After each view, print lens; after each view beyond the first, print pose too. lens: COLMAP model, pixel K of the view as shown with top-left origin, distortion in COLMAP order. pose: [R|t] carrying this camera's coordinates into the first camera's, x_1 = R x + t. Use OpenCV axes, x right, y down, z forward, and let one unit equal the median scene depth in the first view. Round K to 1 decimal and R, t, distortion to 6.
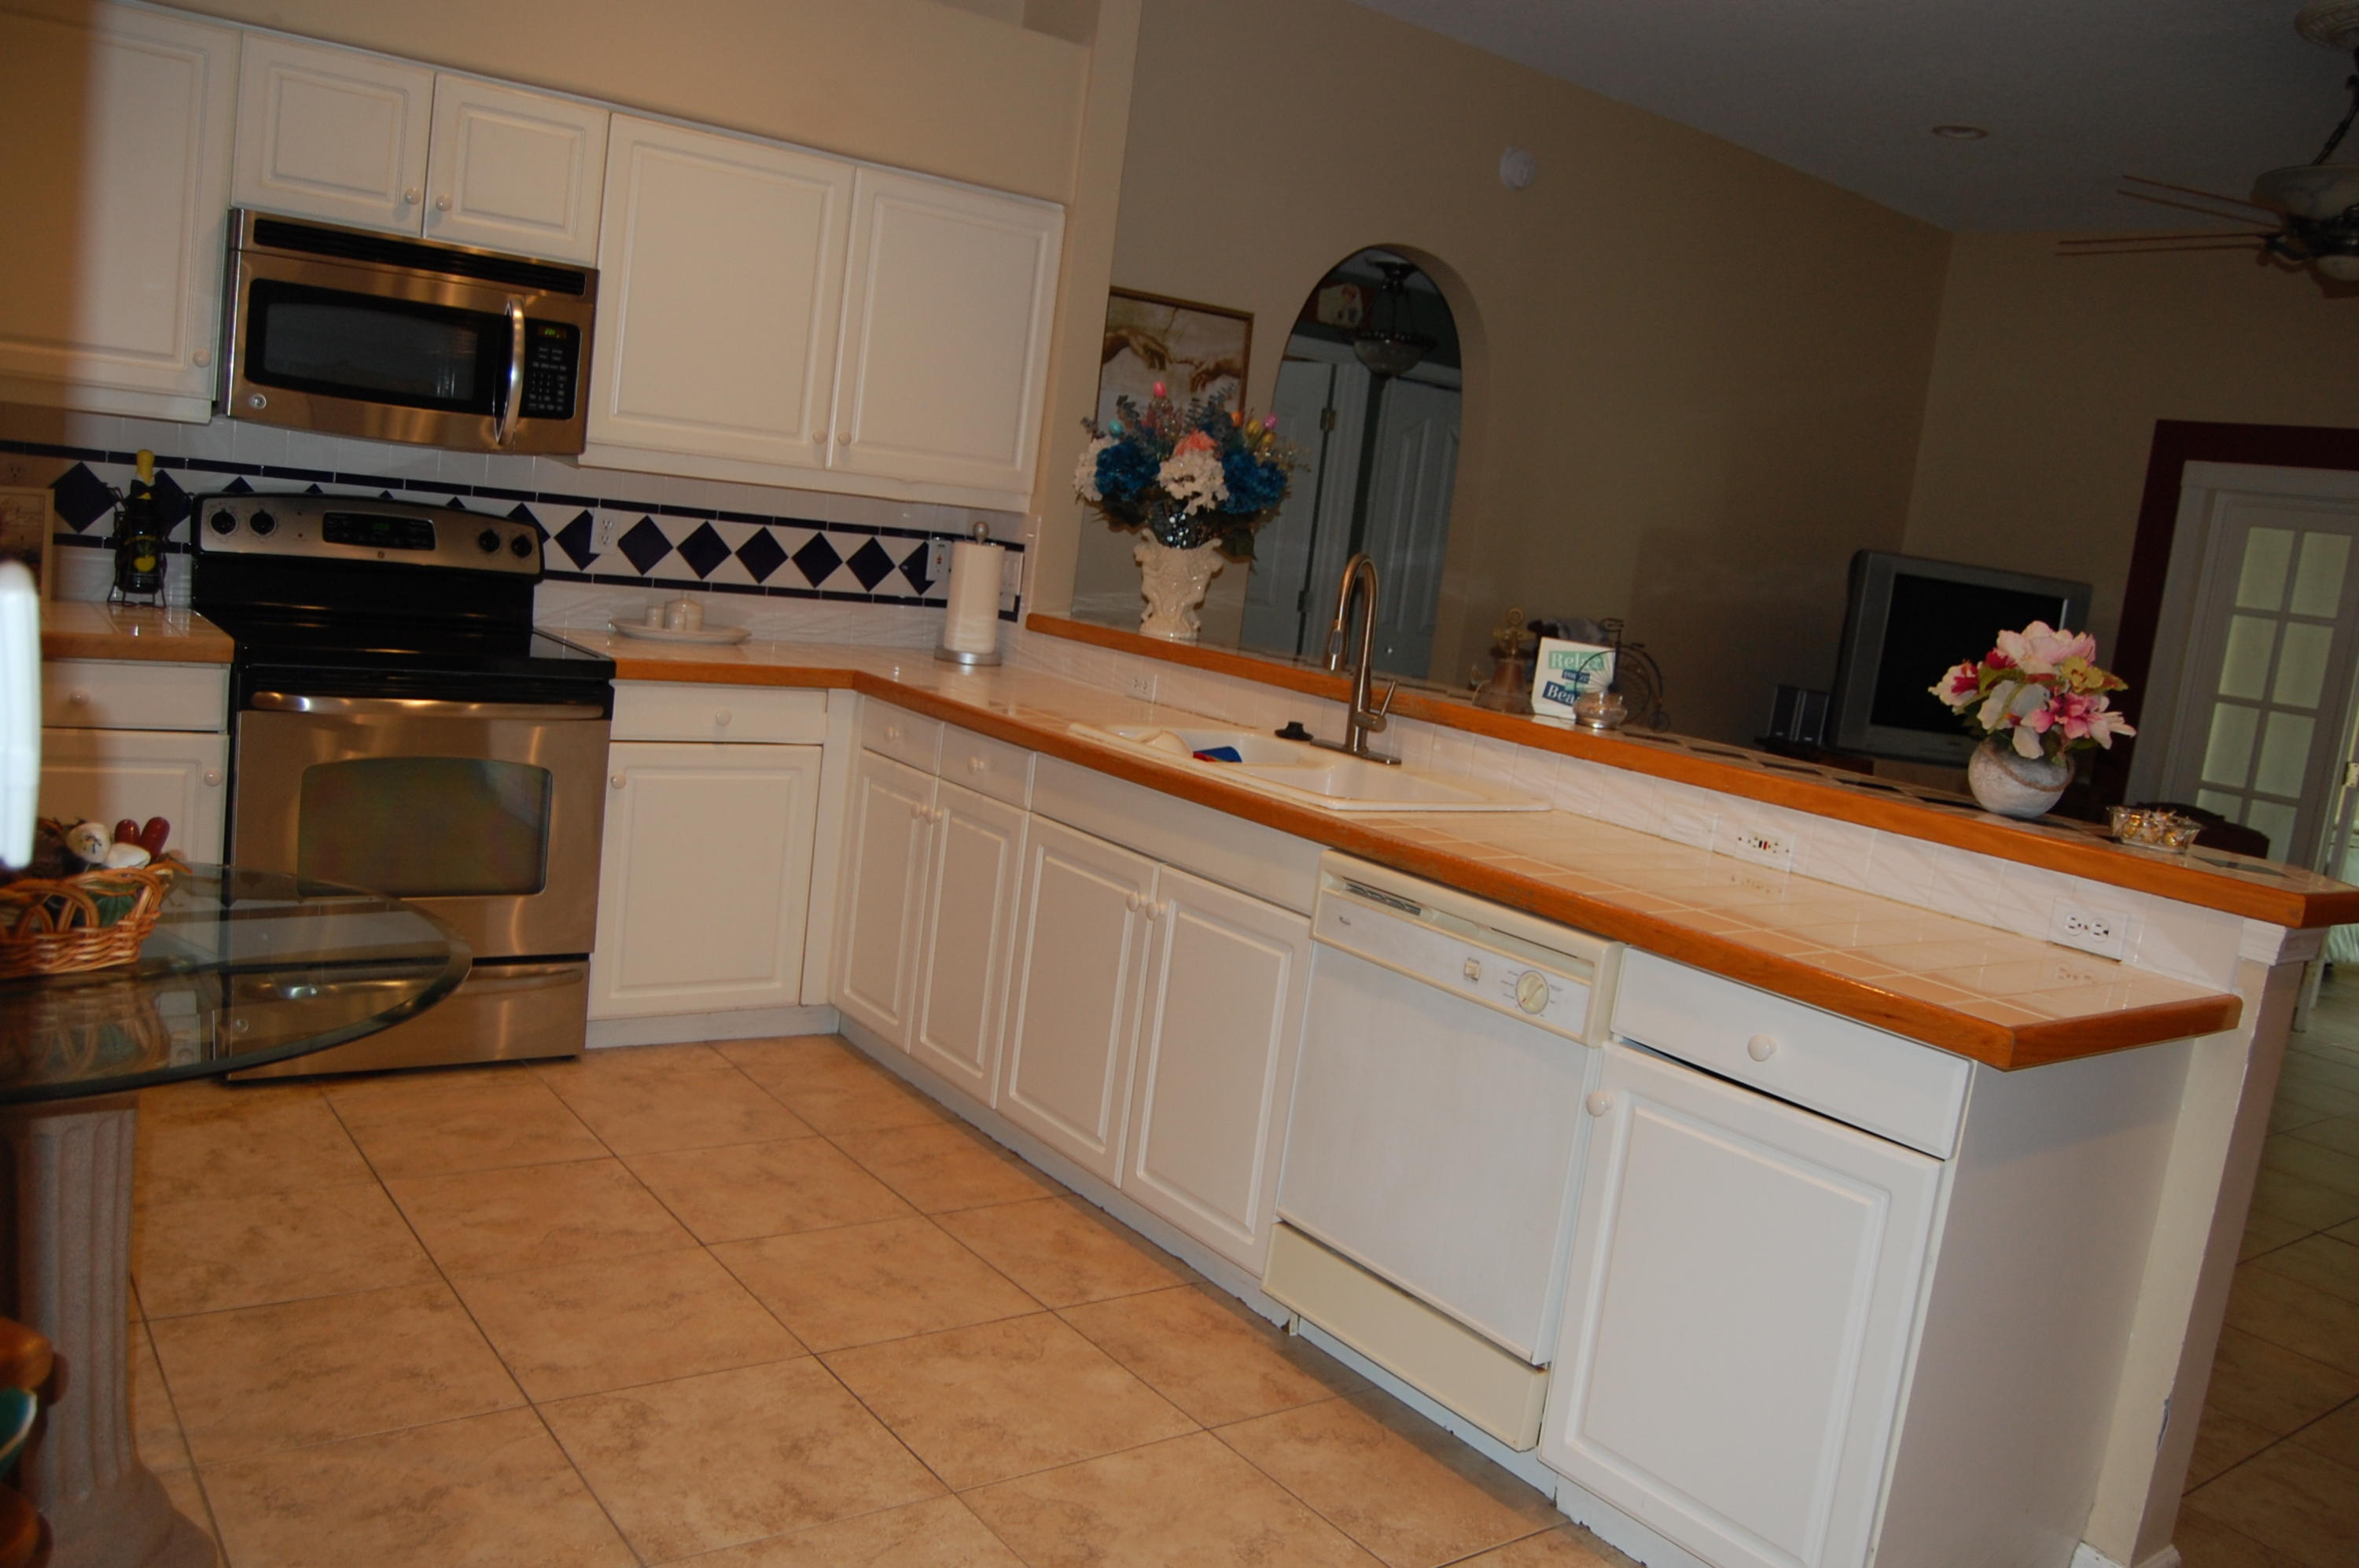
lens RADIAL K [[1841.9, 0, 1186.7], [0, 1841.9, 787.4], [0, 0, 1]] dist [-0.090872, 0.033266]
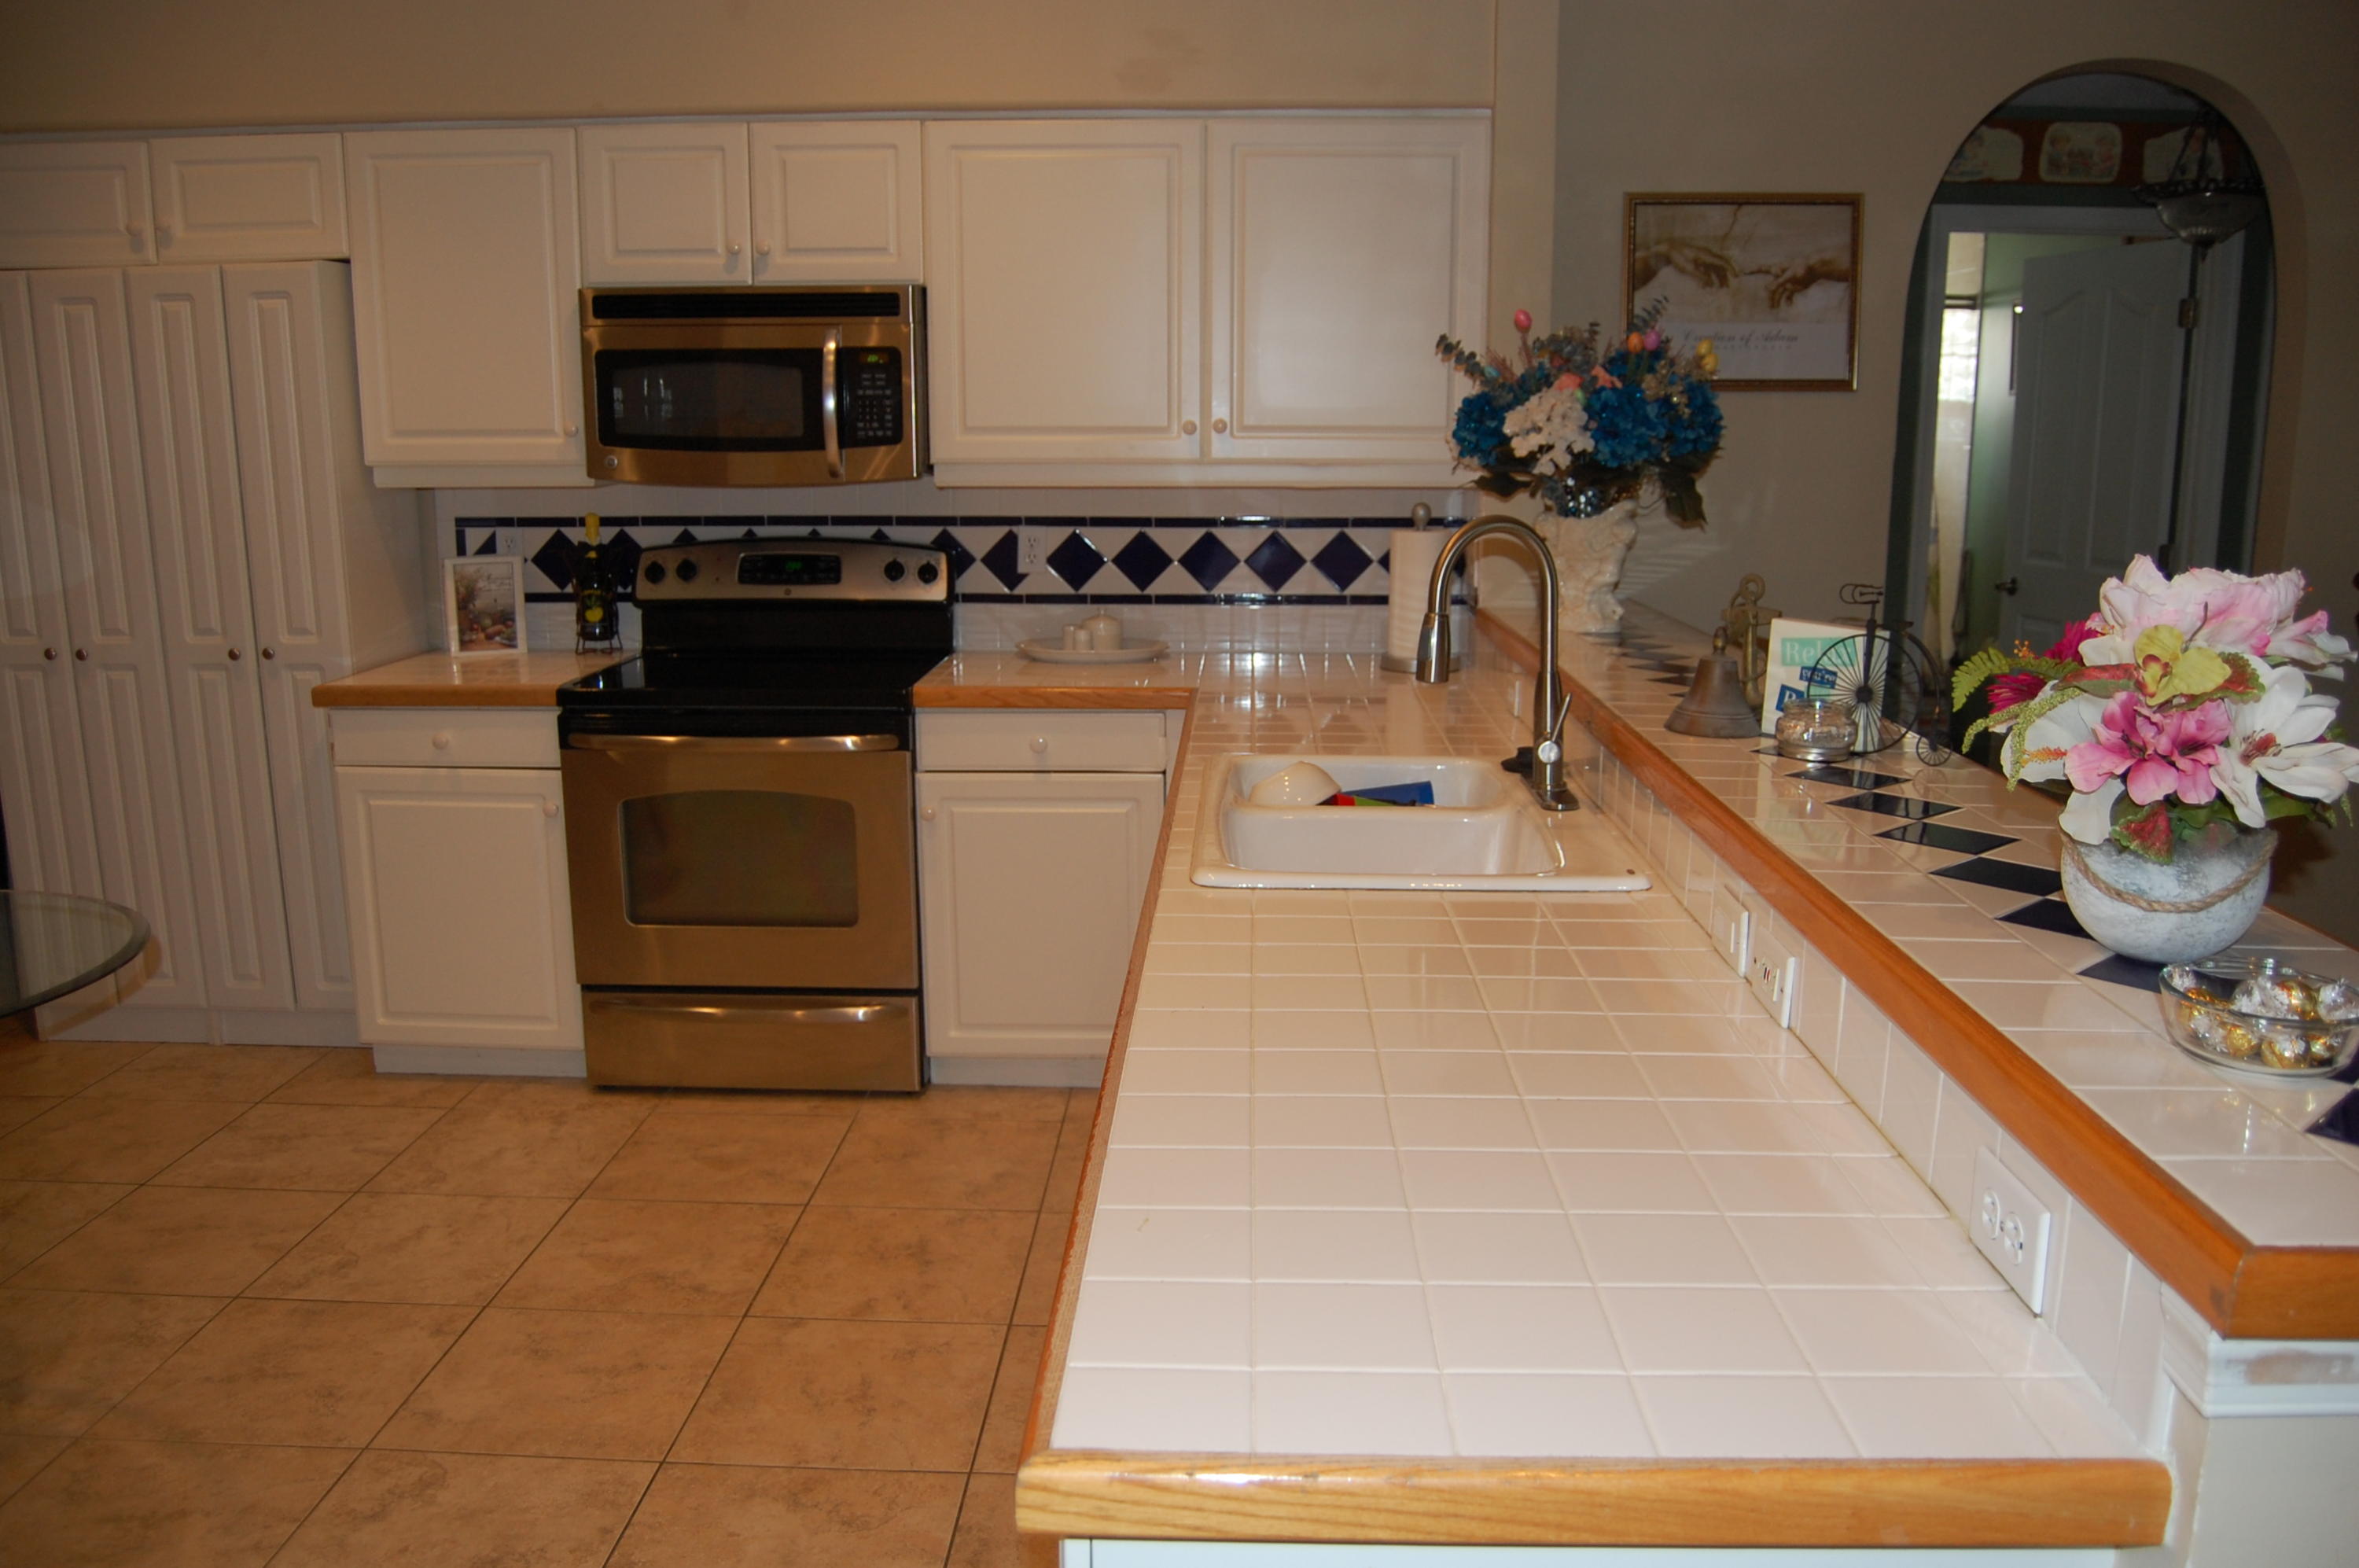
lens RADIAL K [[1841.9, 0, 1185.9], [0, 1841.9, 770.3], [0, 0, 1]] dist [-0.090872, 0.033266]
pose [[0.772838, -0.001097, -0.634602, 0.410122], [-0.000260, 0.999998, -0.002046, -0.023903], [0.634603, 0.001746, 0.772836, 0.334498]]
